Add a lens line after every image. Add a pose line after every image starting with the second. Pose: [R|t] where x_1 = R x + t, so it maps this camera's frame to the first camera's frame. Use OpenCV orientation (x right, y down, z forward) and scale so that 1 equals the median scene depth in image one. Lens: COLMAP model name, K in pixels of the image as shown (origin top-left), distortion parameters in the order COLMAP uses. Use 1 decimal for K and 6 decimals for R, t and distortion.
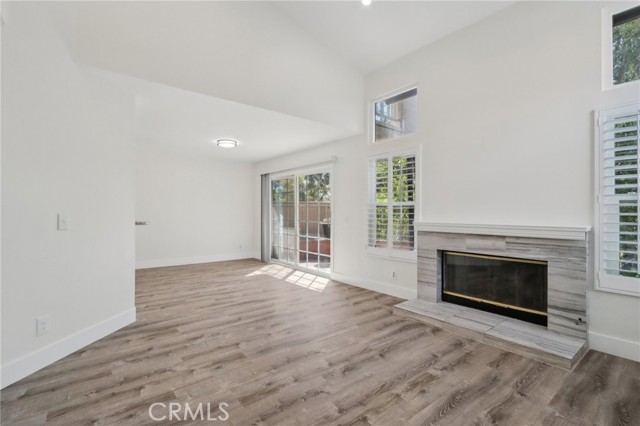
lens RADIAL K [[294.1, 0, 310.5], [0, 294.1, 210.5], [0, 0, 1]] dist [-0.000824, 0.000346]
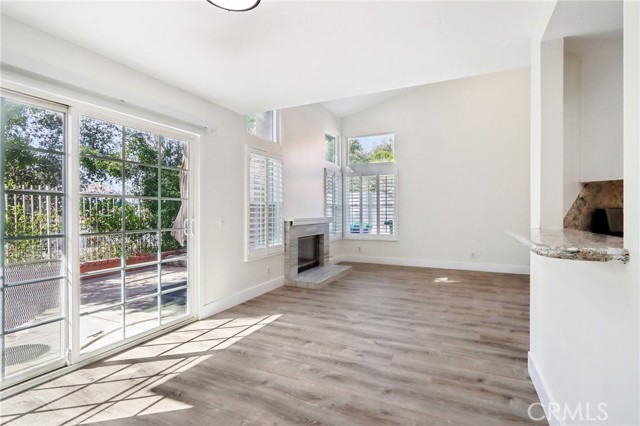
lens RADIAL K [[315.4, 0, 315.7], [0, 315.4, 211.9], [0, 0, 1]] dist [-0.000154, -0.000048]
pose [[-0.451991, -0.005442, 0.892006, -1.182332], [-0.002385, 0.999985, 0.004893, 0.006886], [-0.892019, 0.000084, -0.451997, 2.046124]]
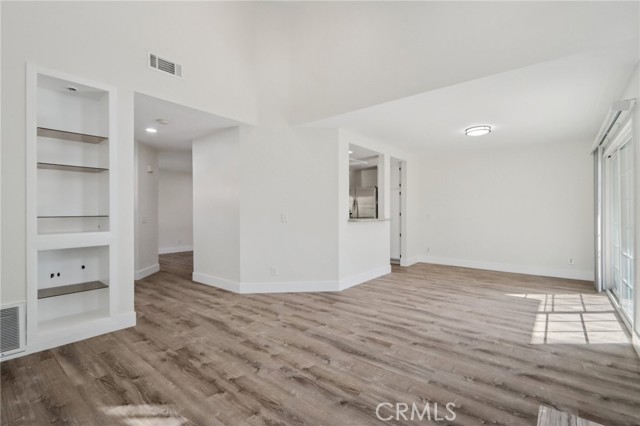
lens RADIAL K [[296.7, 0, 312.7], [0, 296.7, 212.0], [0, 0, 1]] dist [-0.001566, -0.001114]
pose [[0.215542, -0.002563, -0.976491, 0.847134], [0.007148, 0.999974, -0.001046, 0.008648], [0.976468, -0.006755, 0.215554, 0.674663]]
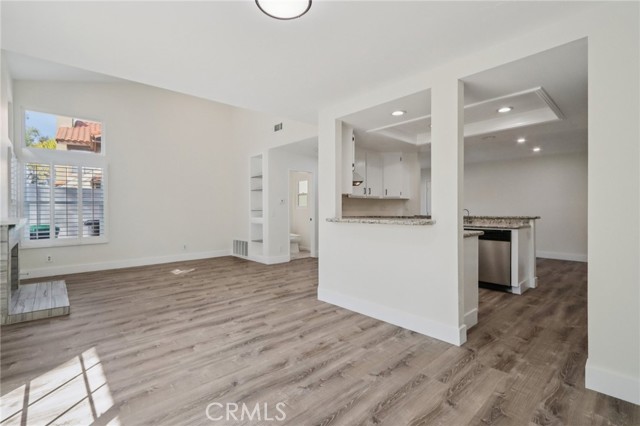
lens RADIAL K [[294.1, 0, 310.5], [0, 294.1, 210.5], [0, 0, 1]] dist [-0.000824, 0.000346]
pose [[-0.997489, 0.000578, -0.070822, -0.554572], [0.000406, 0.999997, 0.002448, 0.011905], [0.070824, 0.002413, -0.997486, 2.537760]]
